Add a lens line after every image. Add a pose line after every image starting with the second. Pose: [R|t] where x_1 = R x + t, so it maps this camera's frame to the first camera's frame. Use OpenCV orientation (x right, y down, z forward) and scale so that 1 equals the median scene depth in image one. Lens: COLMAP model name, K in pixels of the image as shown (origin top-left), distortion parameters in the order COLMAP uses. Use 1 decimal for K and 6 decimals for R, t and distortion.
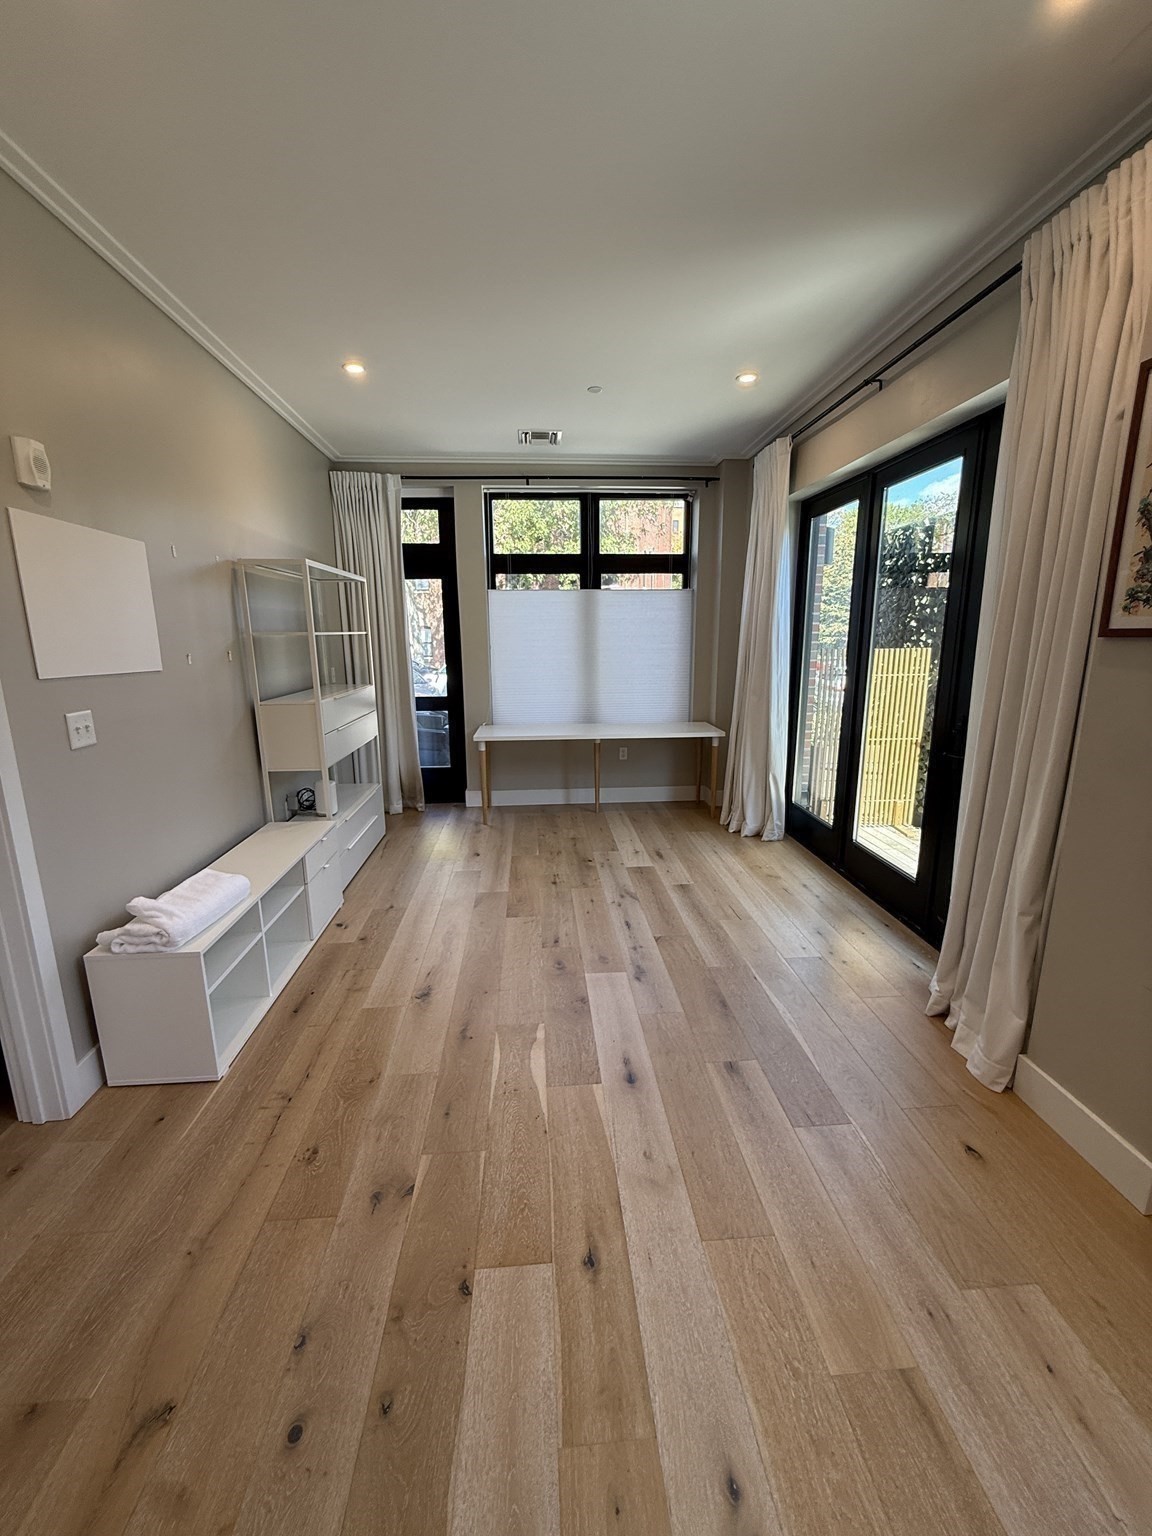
lens RADIAL K [[612.2, 0, 575.4], [0, 612.2, 765.2], [0, 0, 1]] dist [-0.000367, 0.000291]
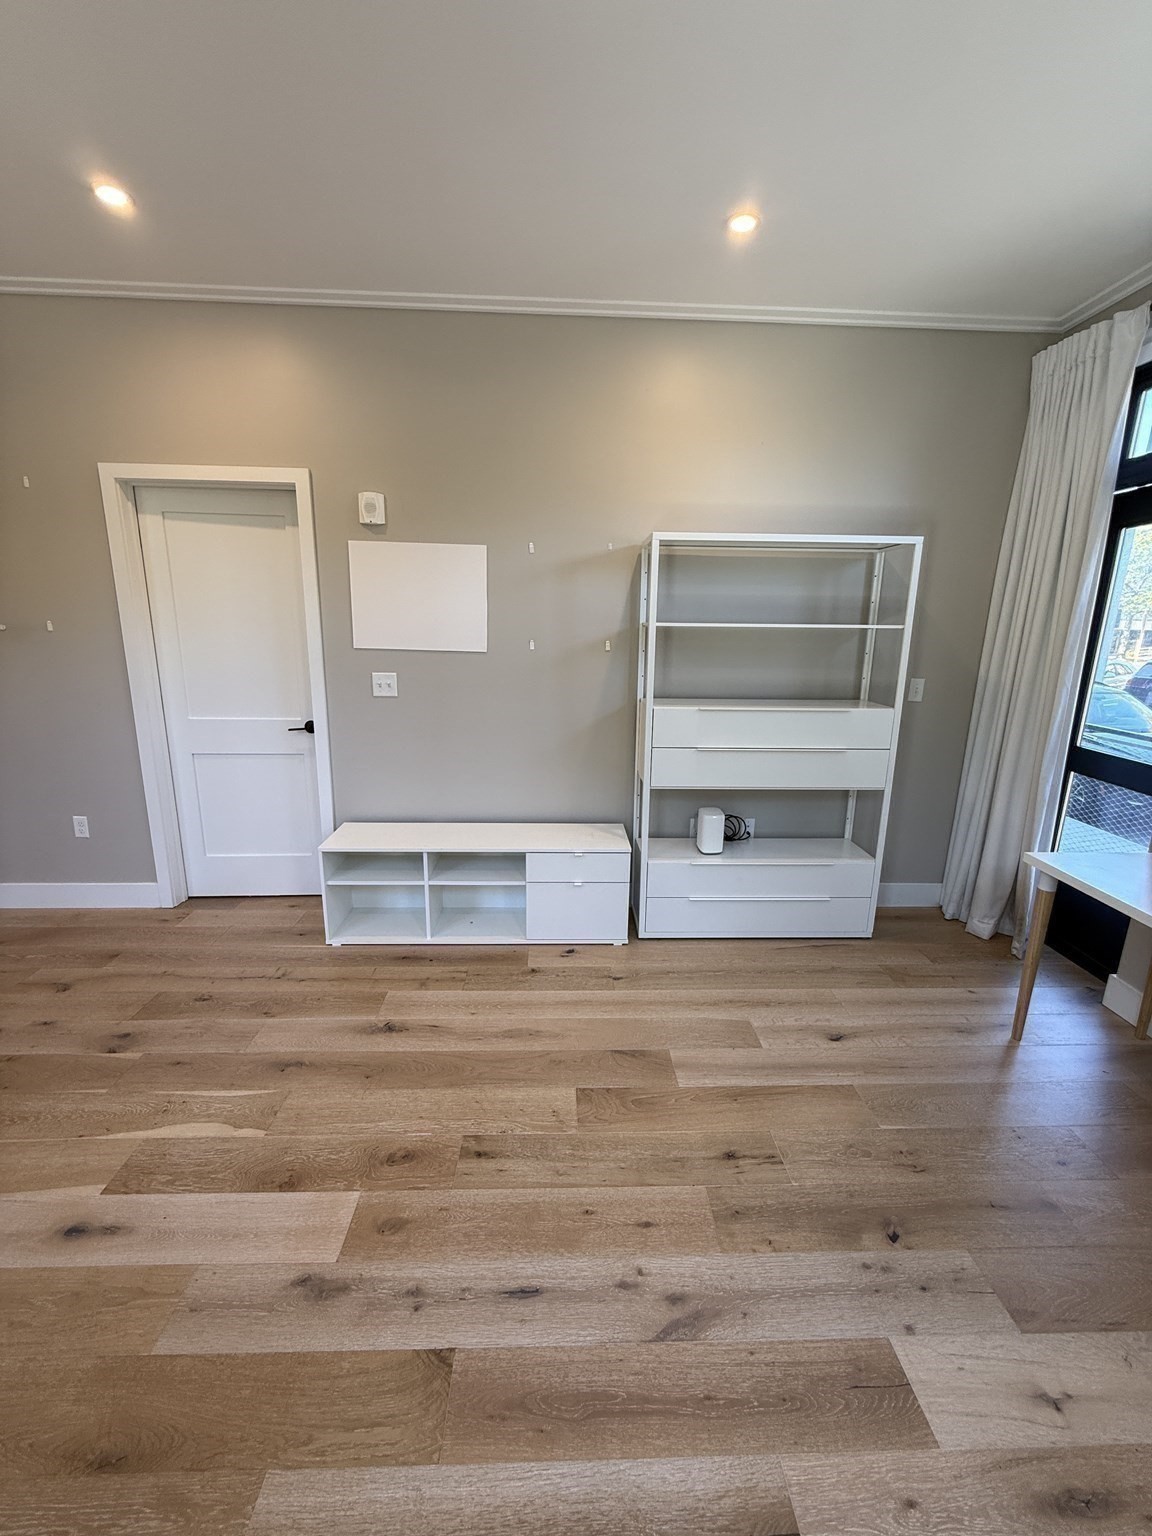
lens RADIAL K [[612.2, 0, 579.5], [0, 612.2, 769.4], [0, 0, 1]] dist [-0.000367, 0.000291]
pose [[-0.039669, 0.239469, -0.970093, 0.441353], [-0.224545, 0.943889, 0.242183, -0.221392], [0.973656, 0.227437, 0.016329, 0.991103]]
